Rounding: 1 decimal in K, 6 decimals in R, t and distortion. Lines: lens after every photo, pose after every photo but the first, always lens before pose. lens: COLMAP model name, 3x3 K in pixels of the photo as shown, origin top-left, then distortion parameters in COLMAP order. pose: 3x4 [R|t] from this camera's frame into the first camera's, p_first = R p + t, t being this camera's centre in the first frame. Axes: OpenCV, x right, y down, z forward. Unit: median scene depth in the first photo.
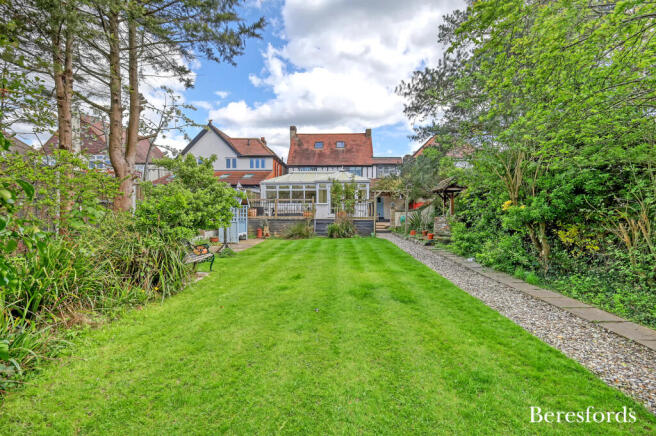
lens RADIAL K [[285.2, 0, 327.8], [0, 285.2, 217.7], [0, 0, 1]] dist [-0.001181, -0.000031]
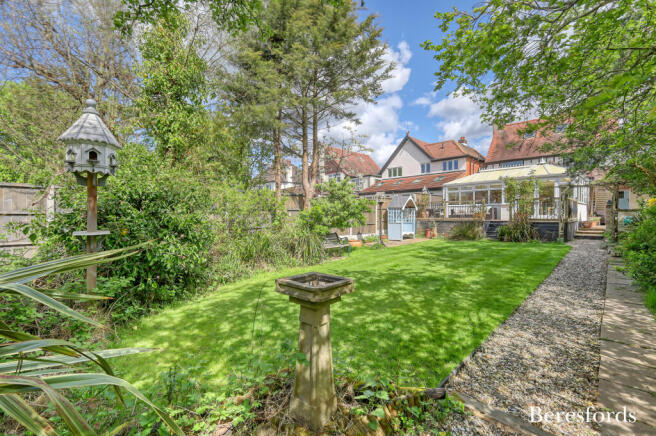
lens RADIAL K [[285.2, 0, 328.4], [0, 285.2, 218.3], [0, 0, 1]] dist [-0.001181, -0.000031]
pose [[0.733342, 0.000982, -0.679859, 0.165959], [-0.001155, 0.999999, 0.000199, -0.002627], [0.679859, 0.000640, 0.733342, -0.047167]]
